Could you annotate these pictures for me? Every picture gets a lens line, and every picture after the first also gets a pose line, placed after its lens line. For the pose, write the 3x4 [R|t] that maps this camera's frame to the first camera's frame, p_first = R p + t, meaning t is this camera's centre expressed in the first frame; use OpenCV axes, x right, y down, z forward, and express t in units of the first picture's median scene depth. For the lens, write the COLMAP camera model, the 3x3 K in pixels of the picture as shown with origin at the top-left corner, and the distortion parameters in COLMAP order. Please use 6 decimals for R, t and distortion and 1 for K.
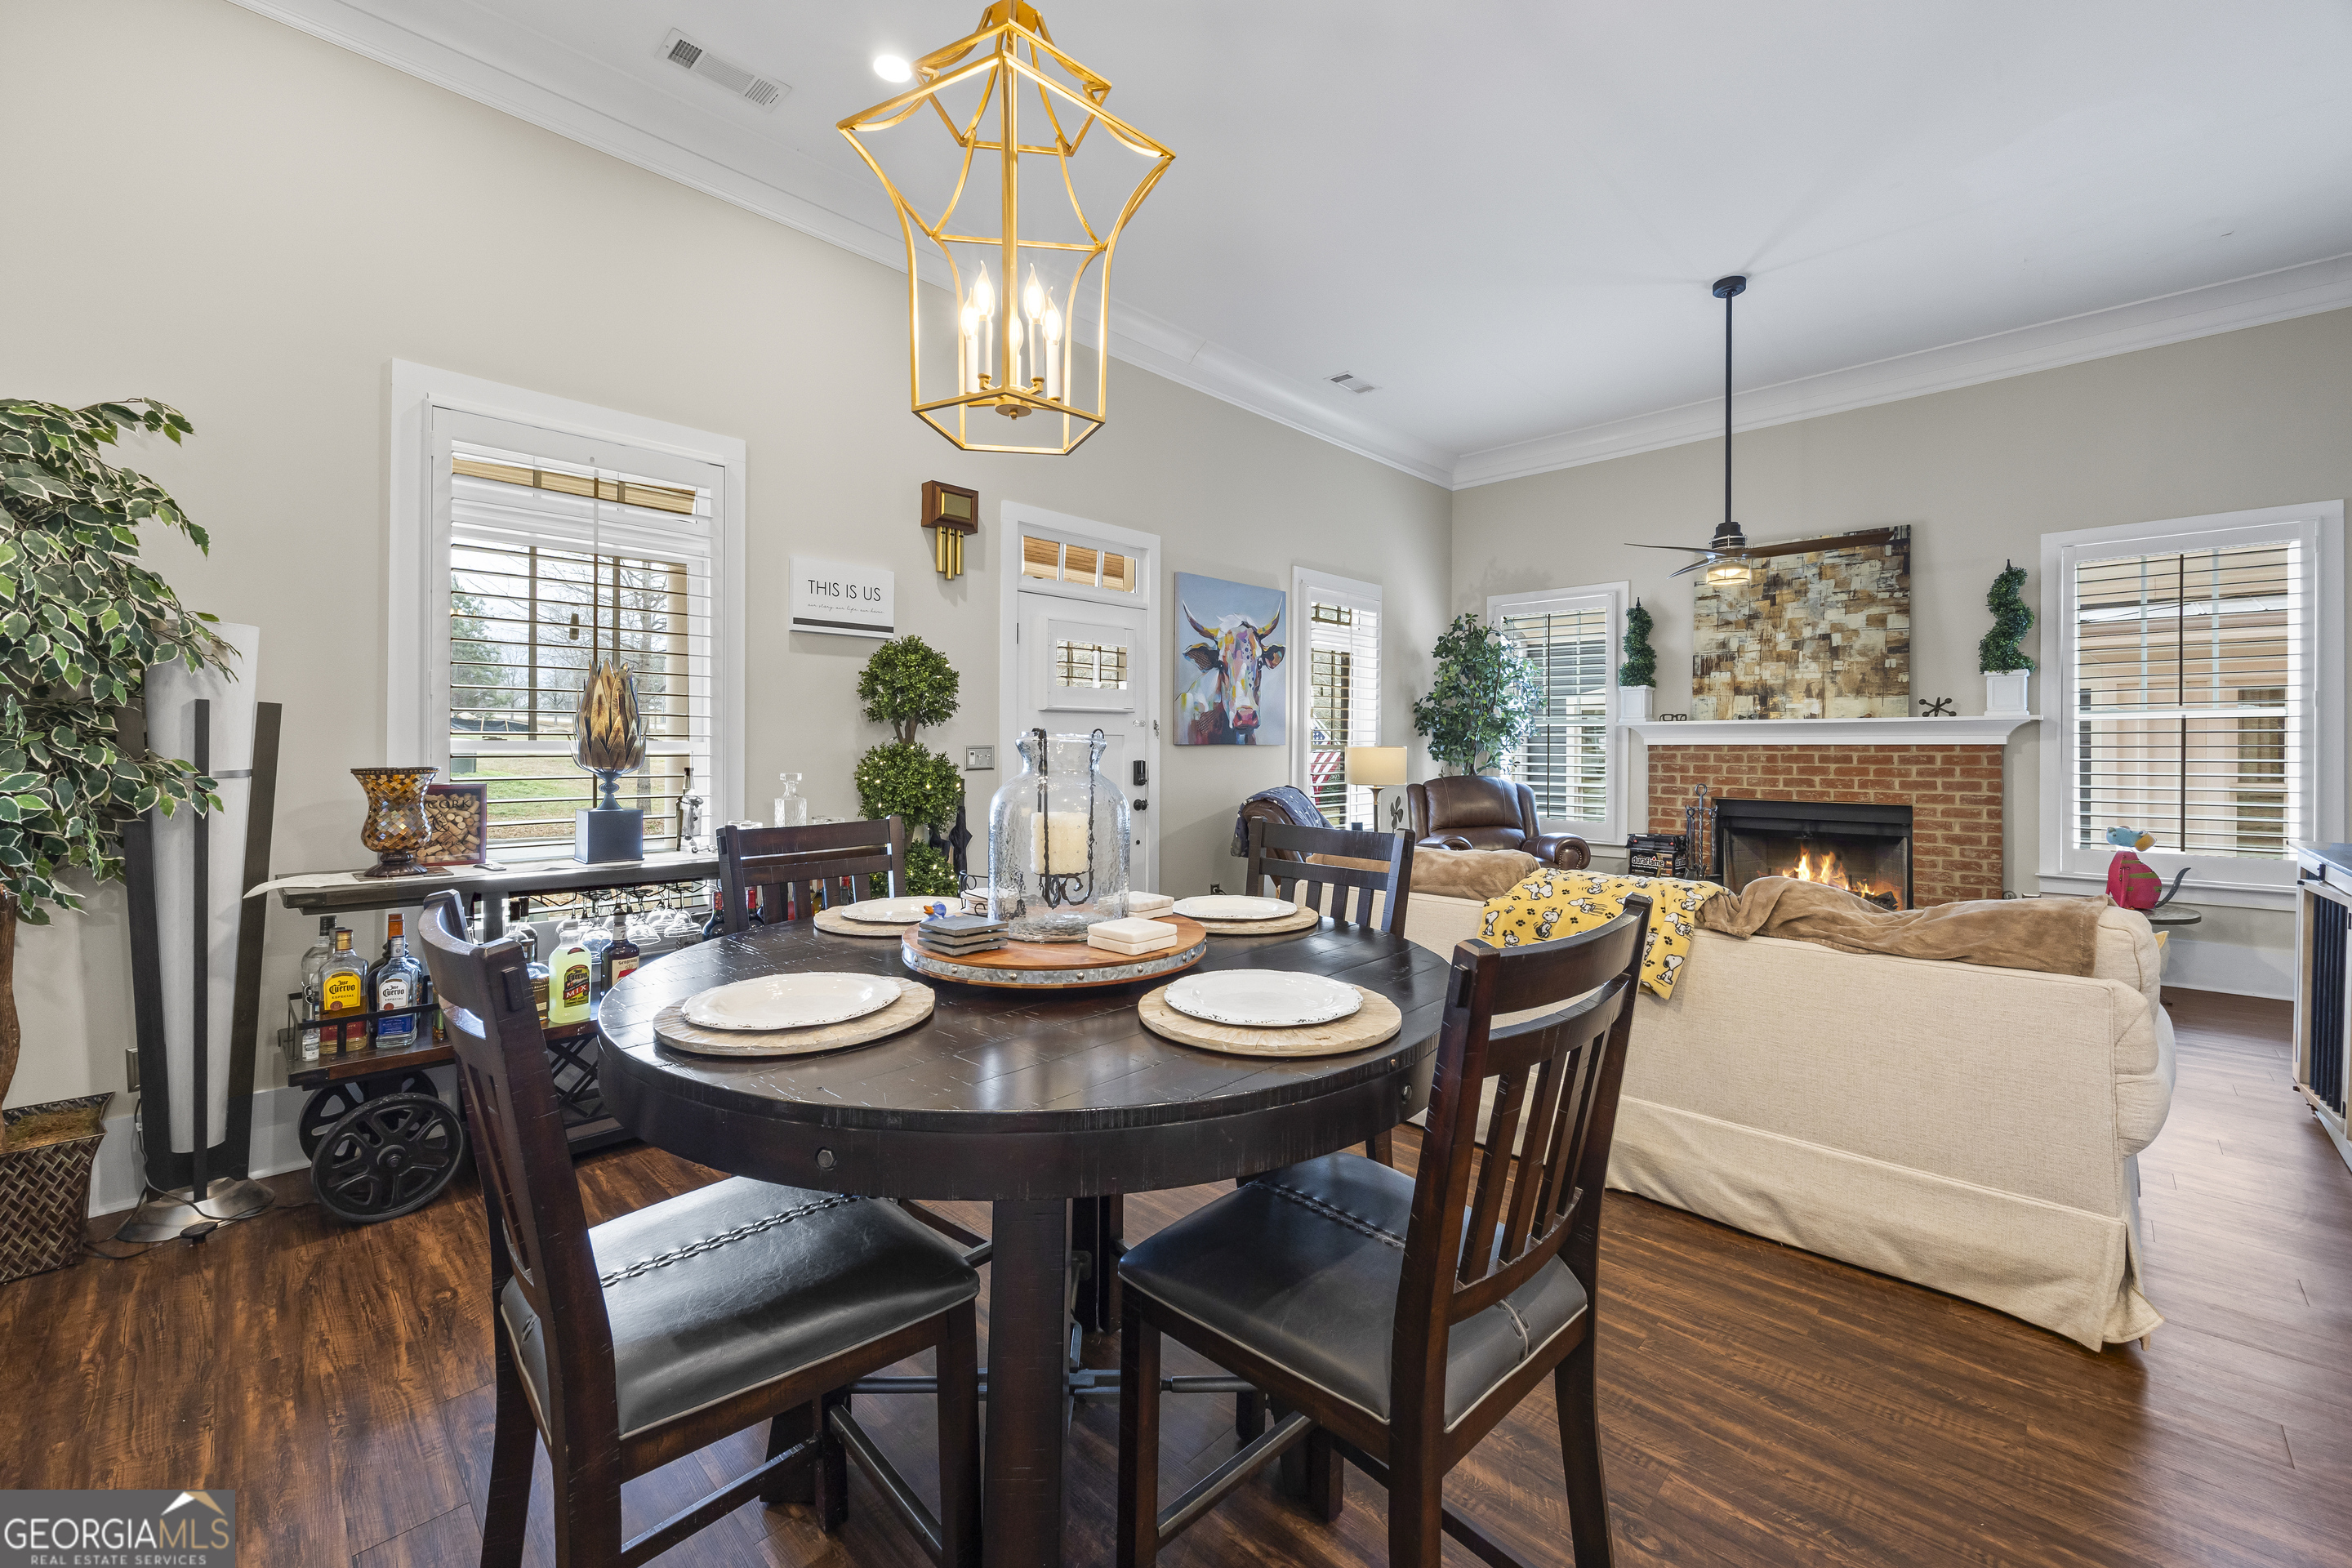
lens RADIAL K [[931.5, 0, 1172.5], [0, 931.5, 751.8], [0, 0, 1]] dist [-0.004239, 0.000190]
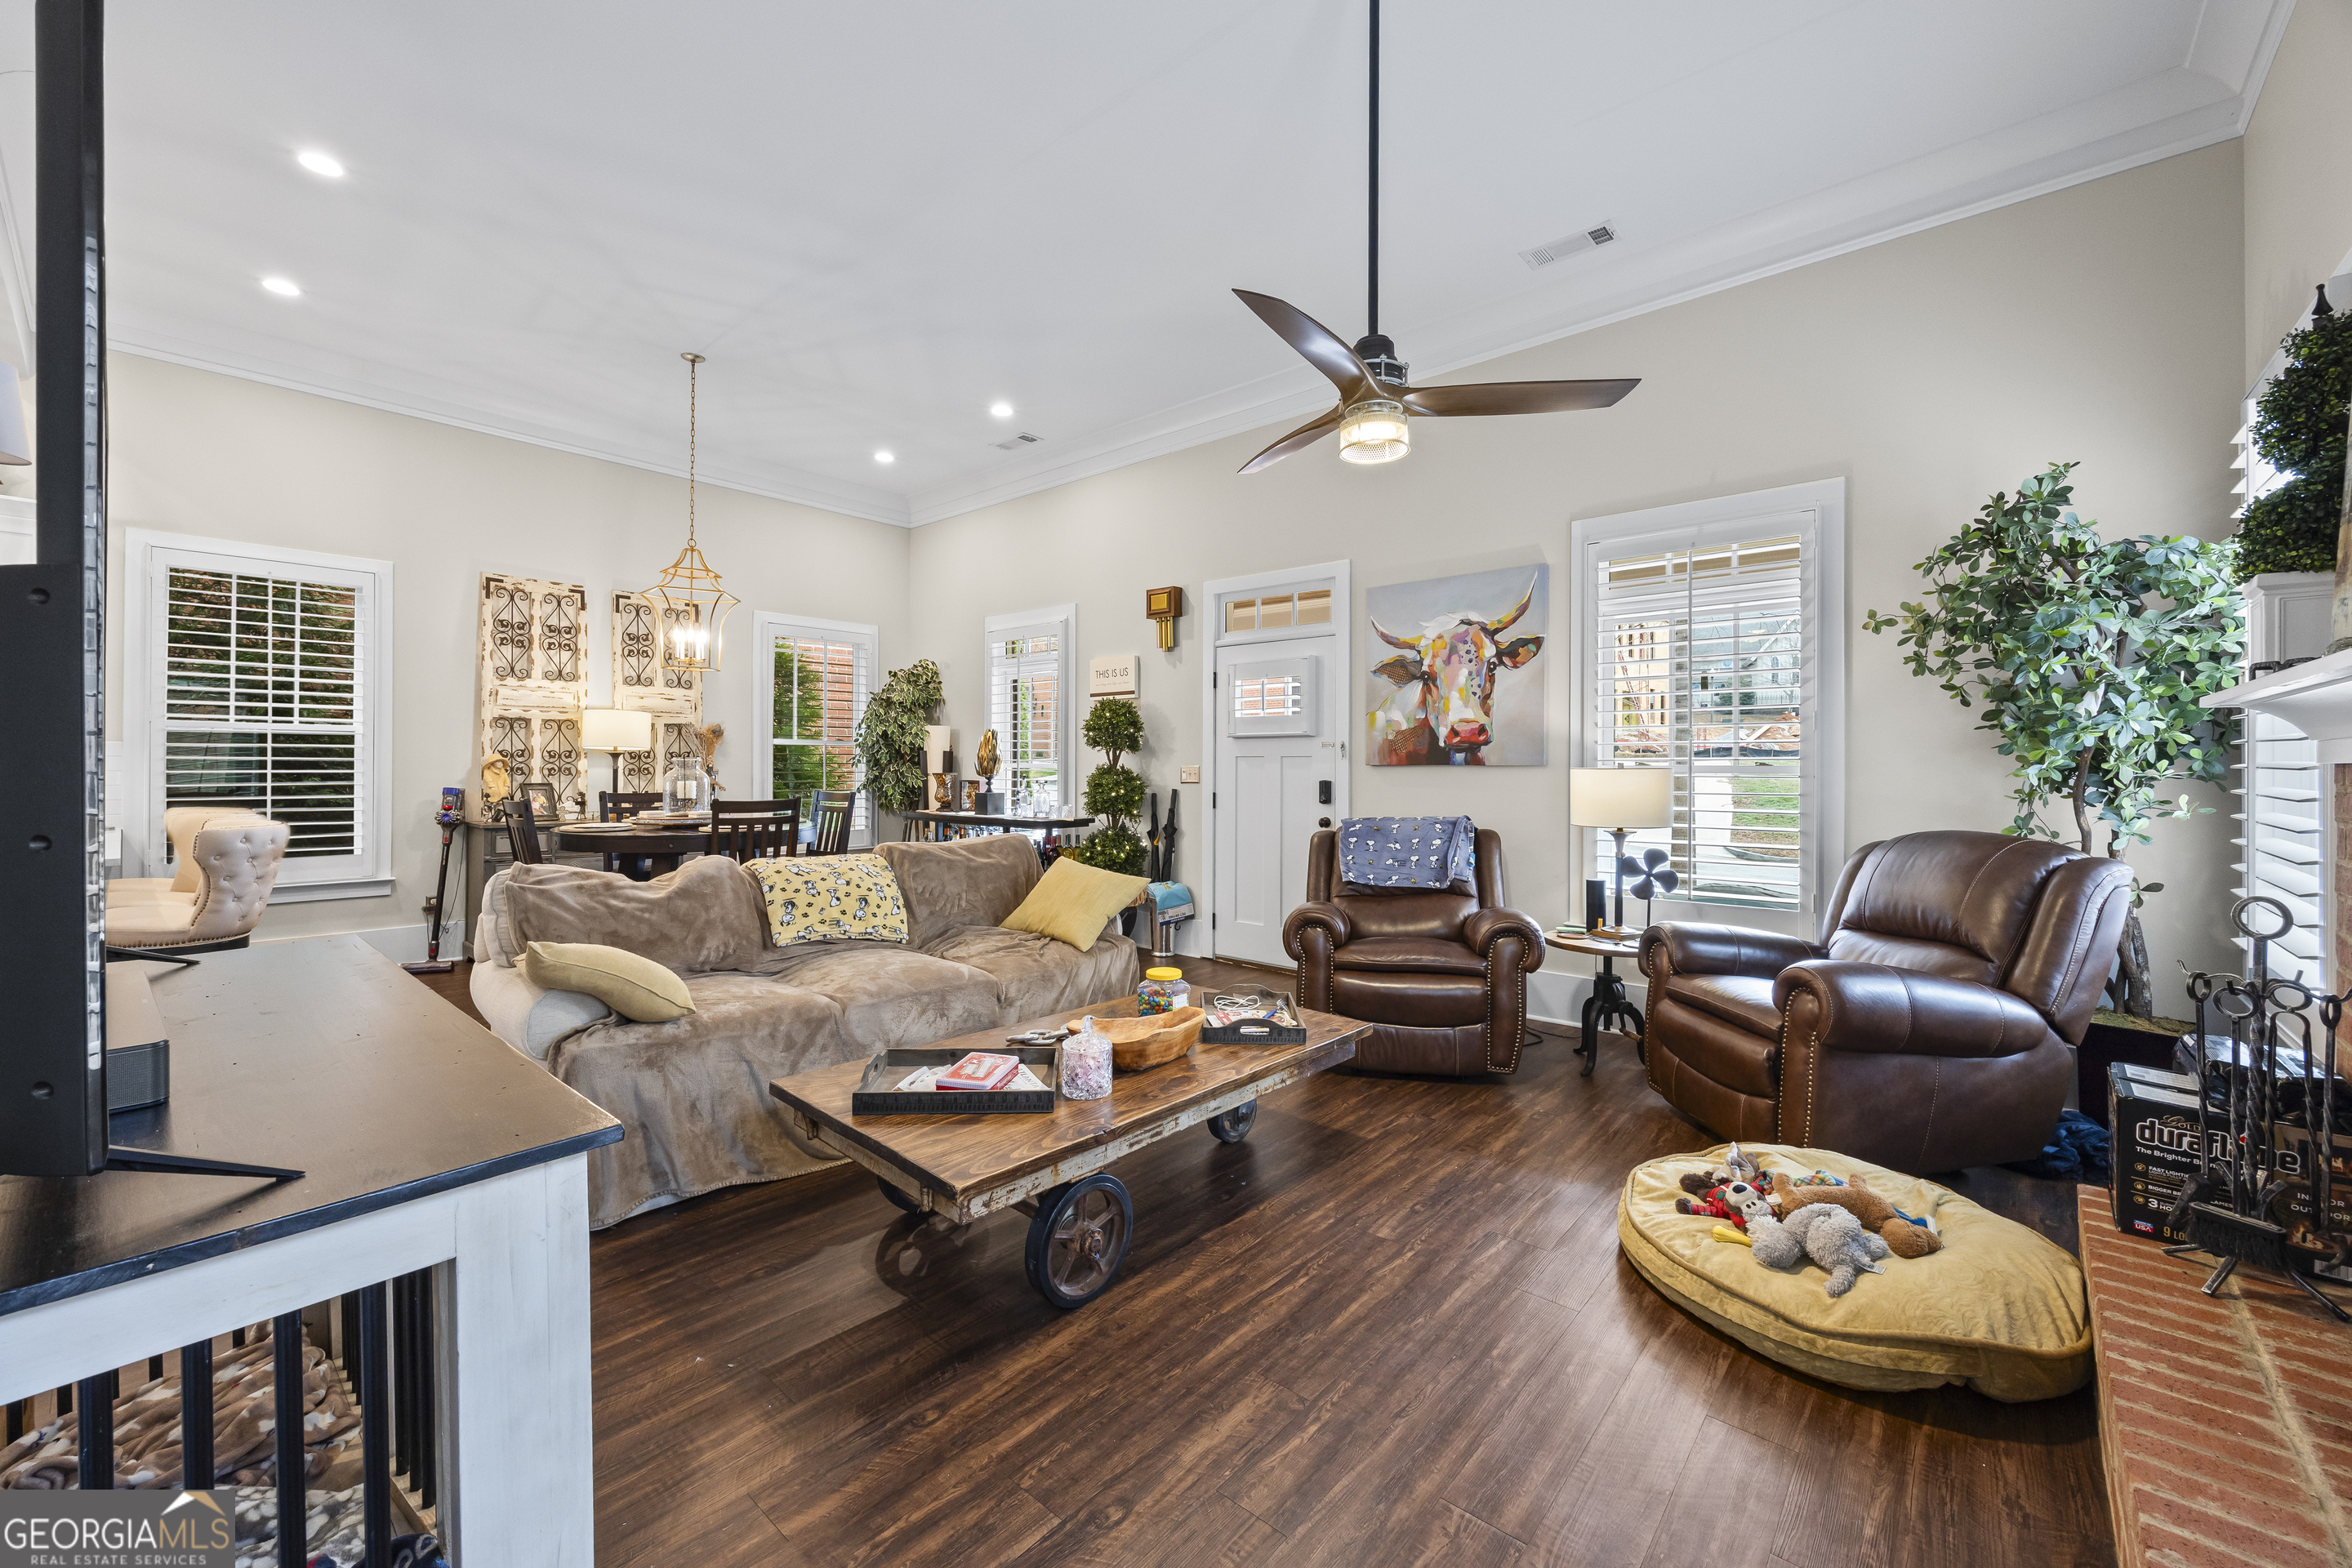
lens RADIAL K [[925.5, 0, 1172.7], [0, 925.5, 765.5], [0, 0, 1]] dist [0.000443, 0.000620]
pose [[0.055578, -0.001695, -0.998453, 0.907227], [-0.010657, 0.999941, -0.002291, -0.002817], [0.998397, 0.010768, 0.055557, 0.699297]]
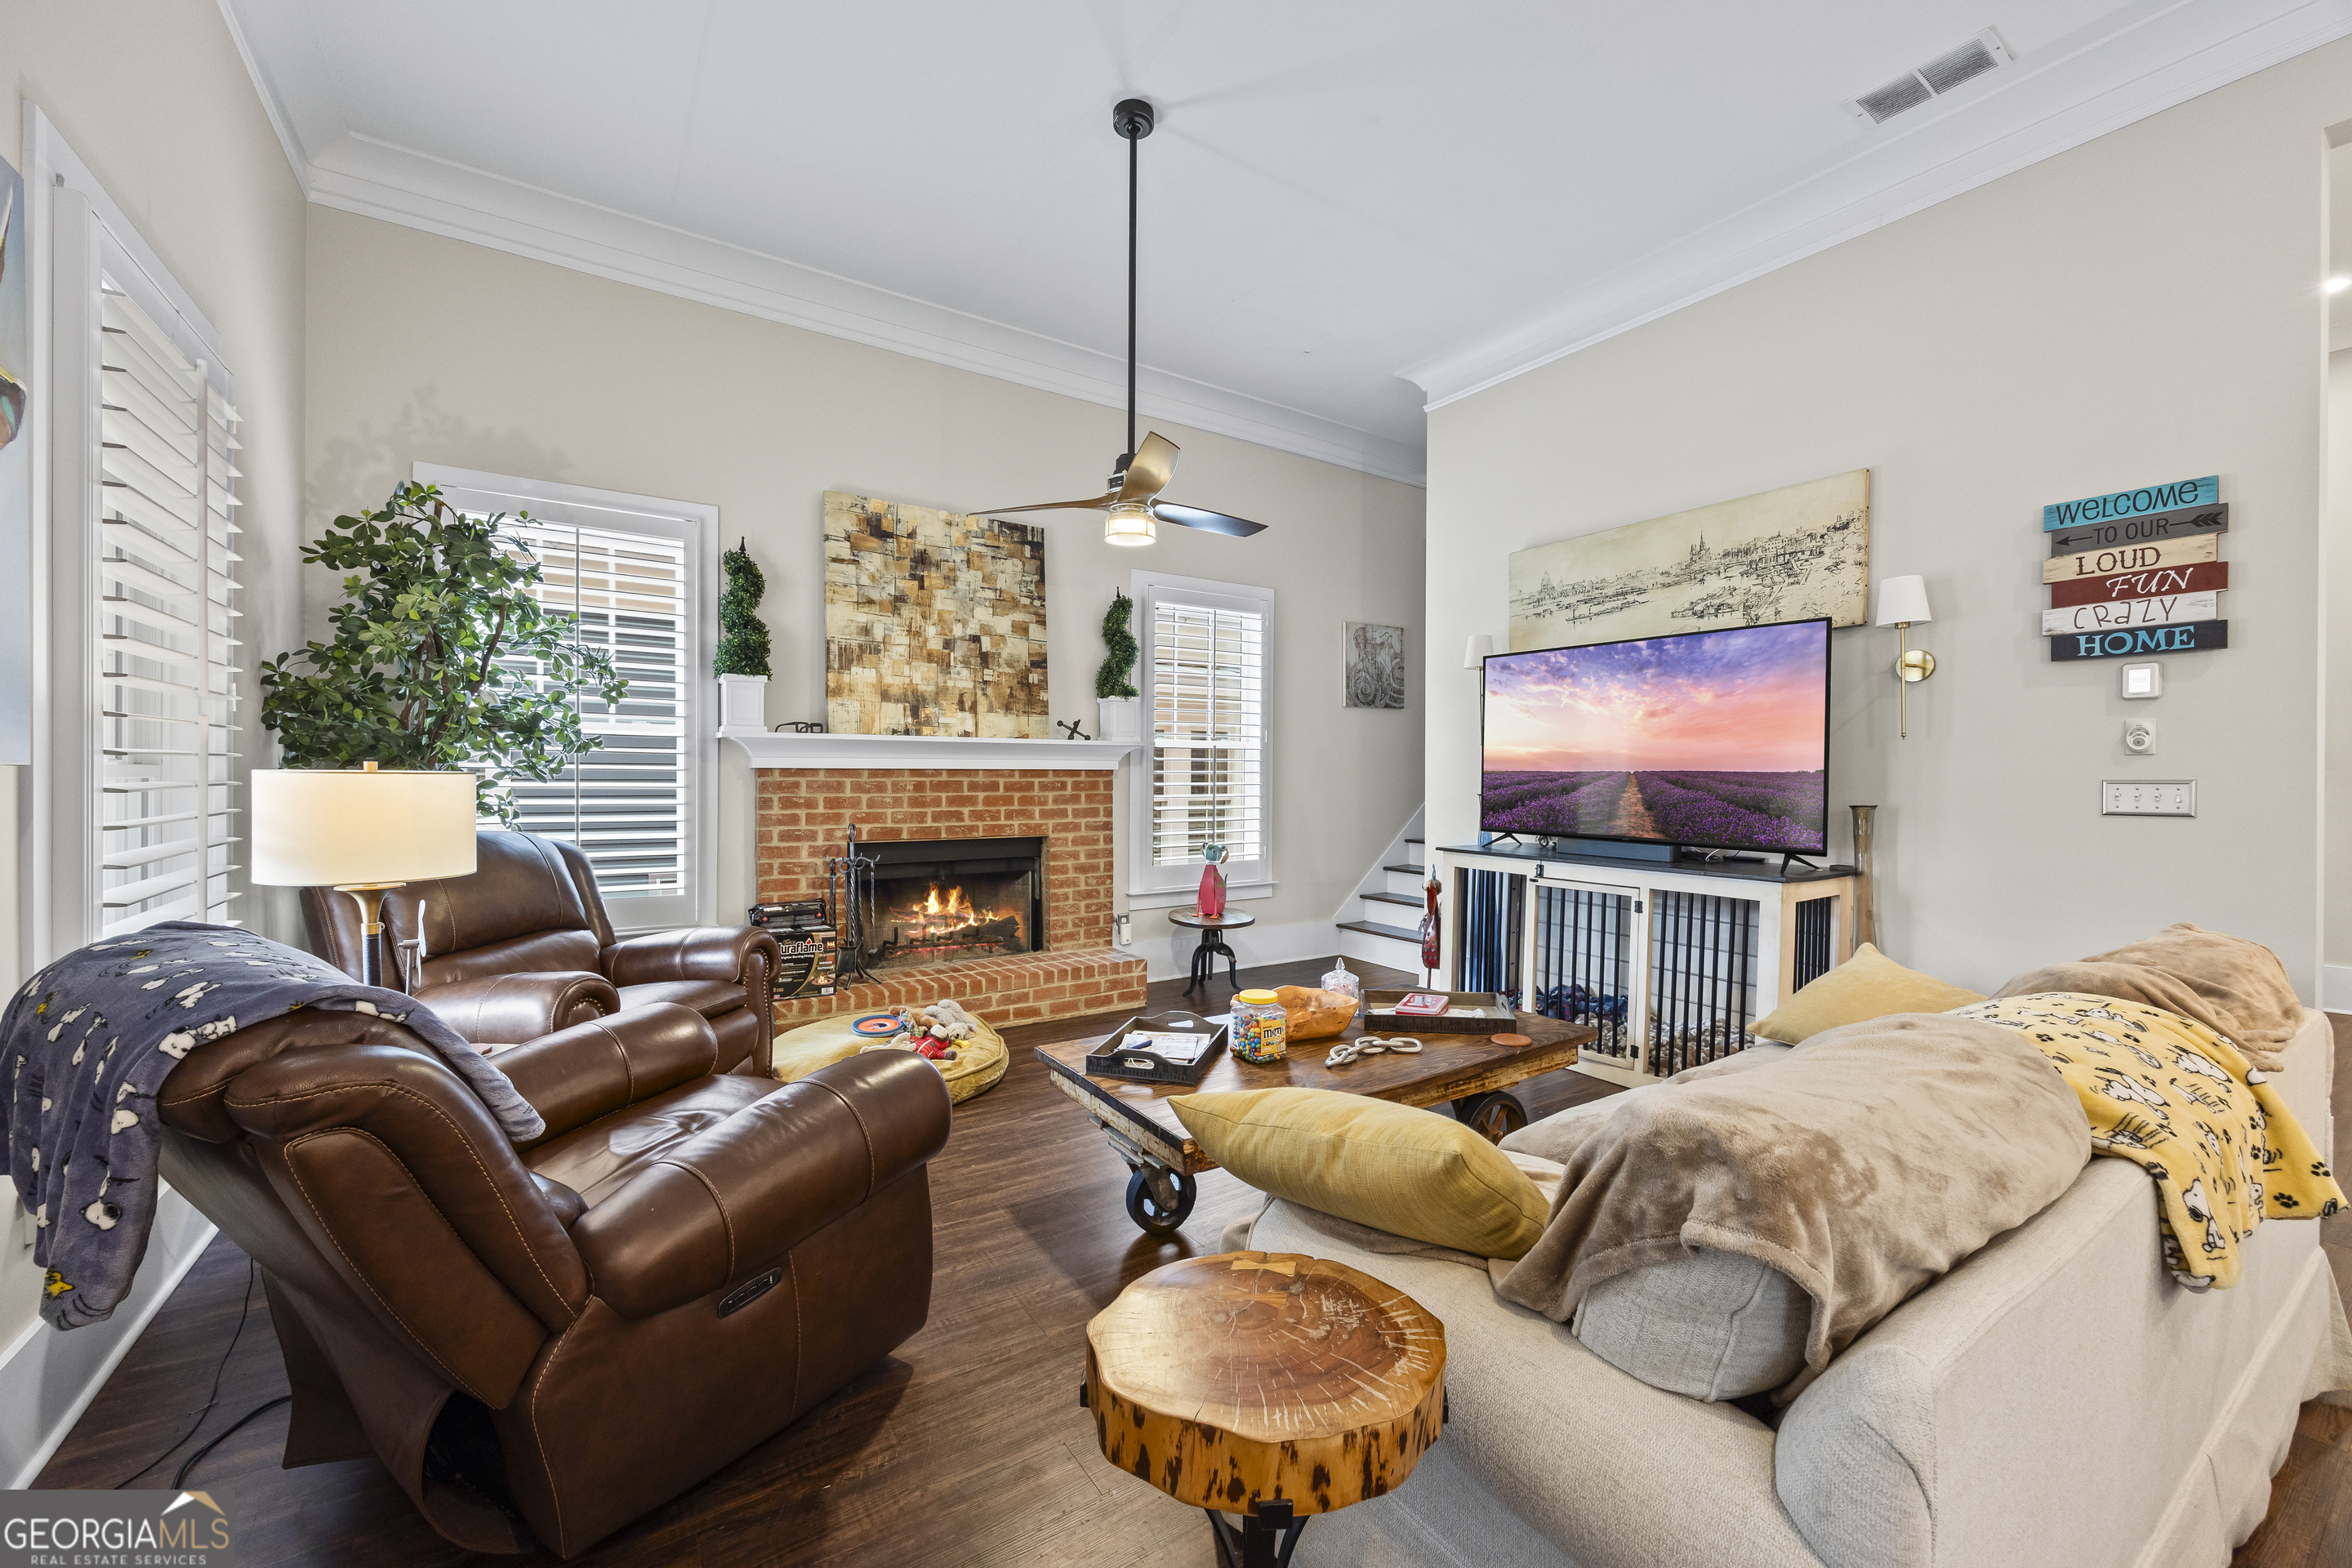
lens RADIAL K [[930.5, 0, 1176.0], [0, 930.5, 784.0], [0, 0, 1]] dist [0.000281, 0.000504]
pose [[0.203710, -0.013012, 0.978945, -0.076319], [0.000193, 0.999912, 0.013250, -0.005550], [-0.979031, -0.002511, 0.203694, 0.670788]]
